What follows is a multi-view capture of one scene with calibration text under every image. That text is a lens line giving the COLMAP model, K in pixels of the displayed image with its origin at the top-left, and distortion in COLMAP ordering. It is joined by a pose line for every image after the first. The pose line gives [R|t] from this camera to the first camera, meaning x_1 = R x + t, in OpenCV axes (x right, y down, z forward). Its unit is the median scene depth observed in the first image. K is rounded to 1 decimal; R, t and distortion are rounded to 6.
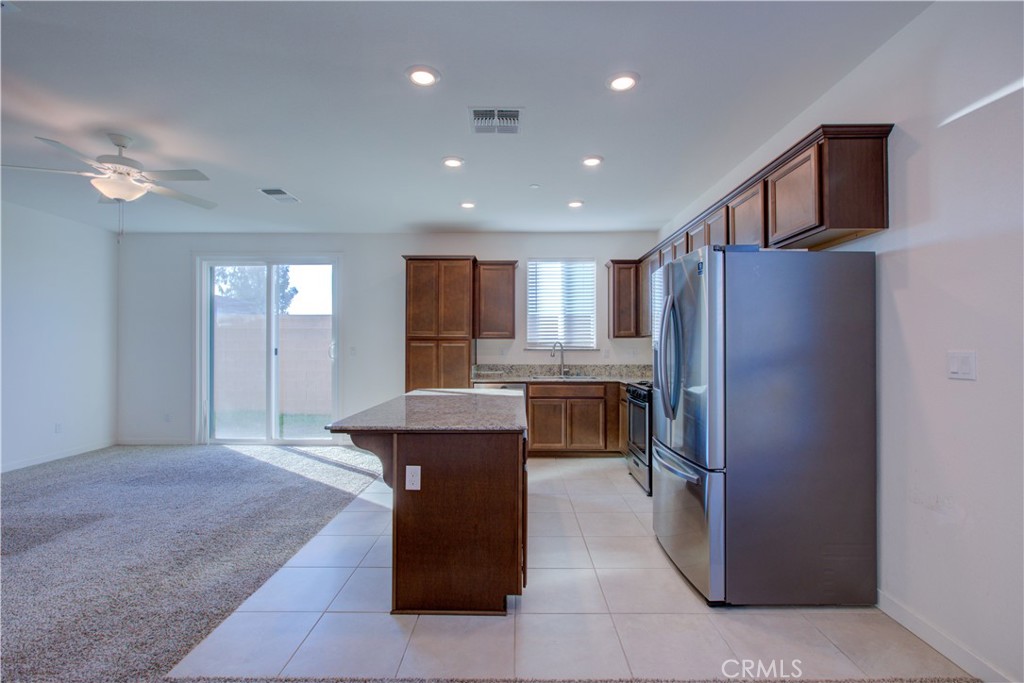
lens RADIAL K [[468.3, 0, 521.1], [0, 468.3, 343.5], [0, 0, 1]] dist [0.000045, 0.000226]
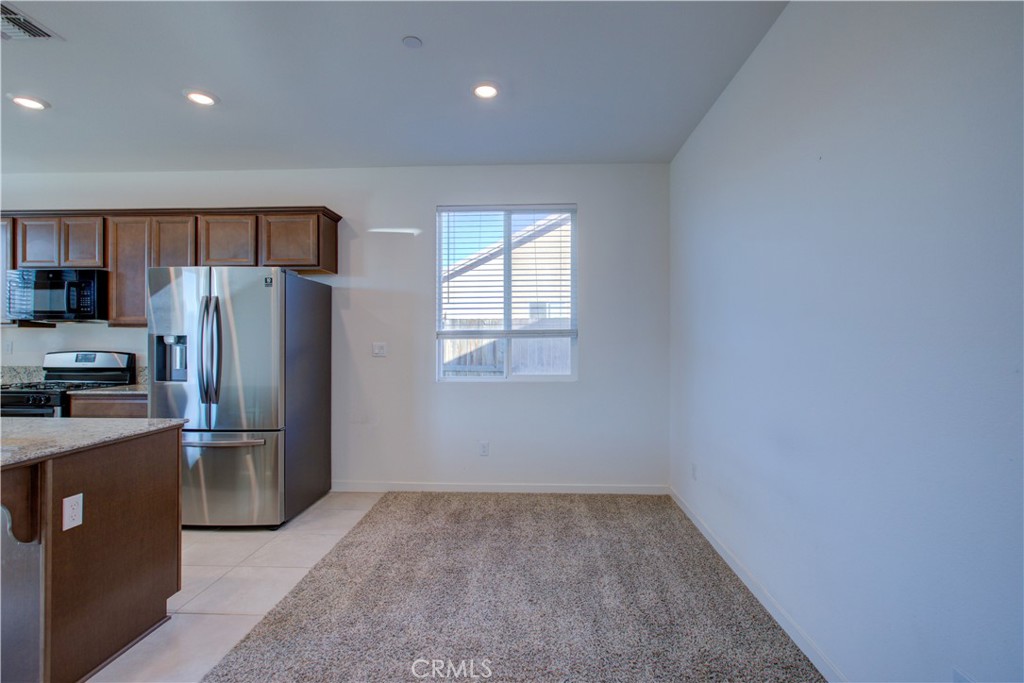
lens RADIAL K [[476.0, 0, 507.6], [0, 476.0, 337.8], [0, 0, 1]] dist [0.000716, 0.000127]
pose [[0.054993, 0.008062, 0.998454, -0.414077], [-0.008155, 0.999938, -0.007625, 0.001561], [-0.998453, -0.007723, 0.055055, 0.107993]]
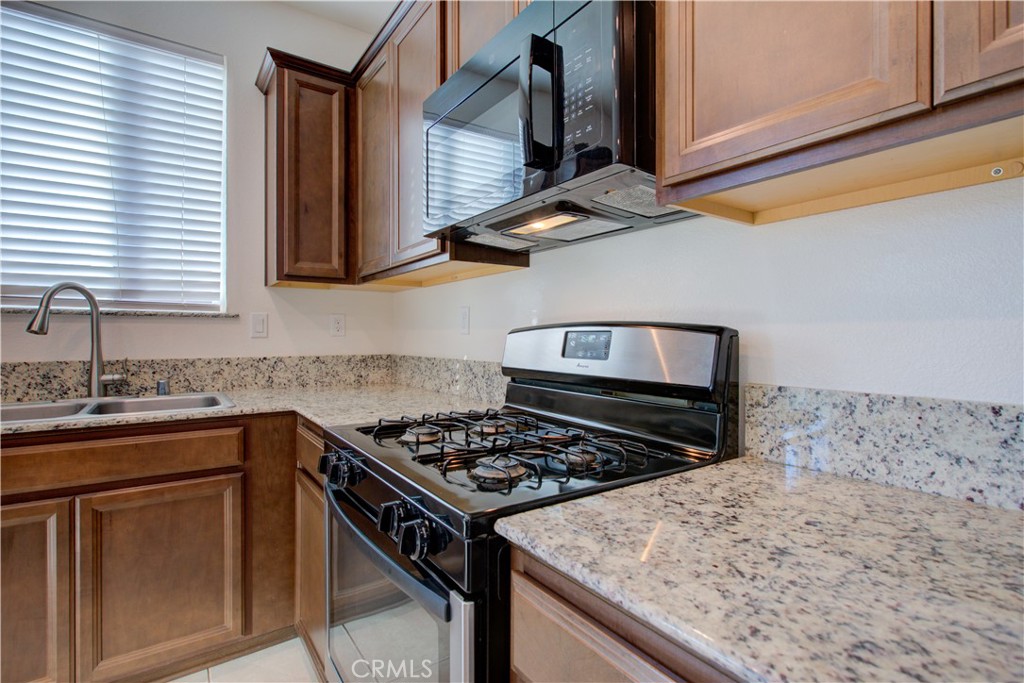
lens RADIAL K [[476.0, 0, 507.6], [0, 476.0, 337.8], [0, 0, 1]] dist [0.000716, 0.000127]
pose [[0.820328, -0.000628, 0.571892, 0.142633], [-0.006281, 0.999929, 0.010108, 0.027973], [-0.571858, -0.011884, 0.820266, 0.650752]]
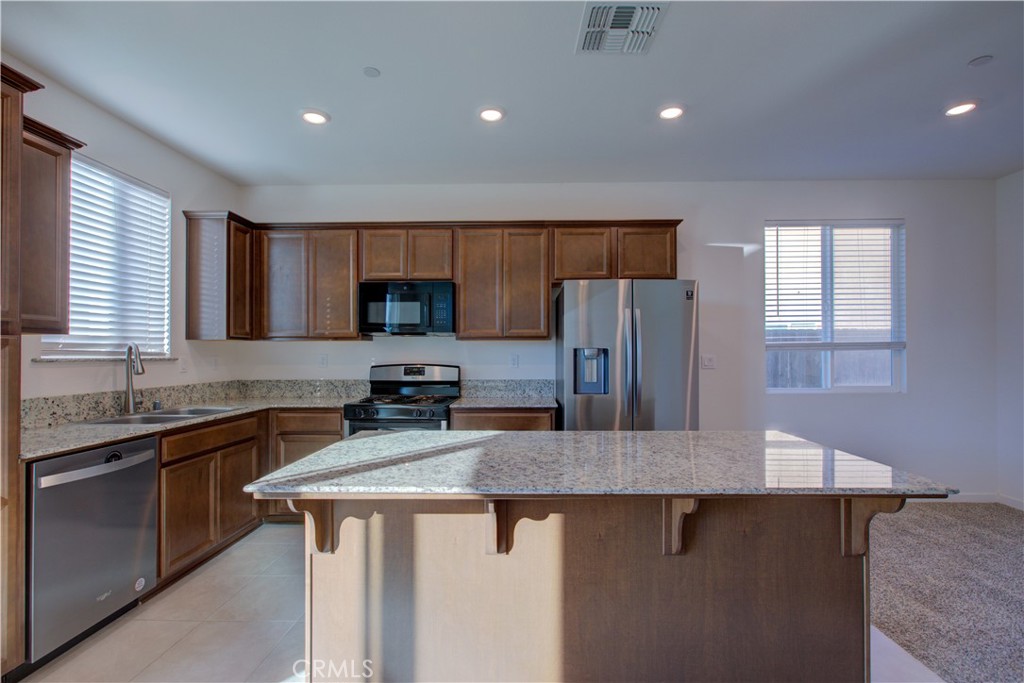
lens RADIAL K [[458.7, 0, 509.8], [0, 458.7, 349.3], [0, 0, 1]] dist [-0.000449, -0.000040]
pose [[0.025957, 0.012115, 0.999590, -0.415209], [-0.005604, 0.999913, -0.011974, 0.006849], [-0.999647, -0.005291, 0.026023, 0.653044]]
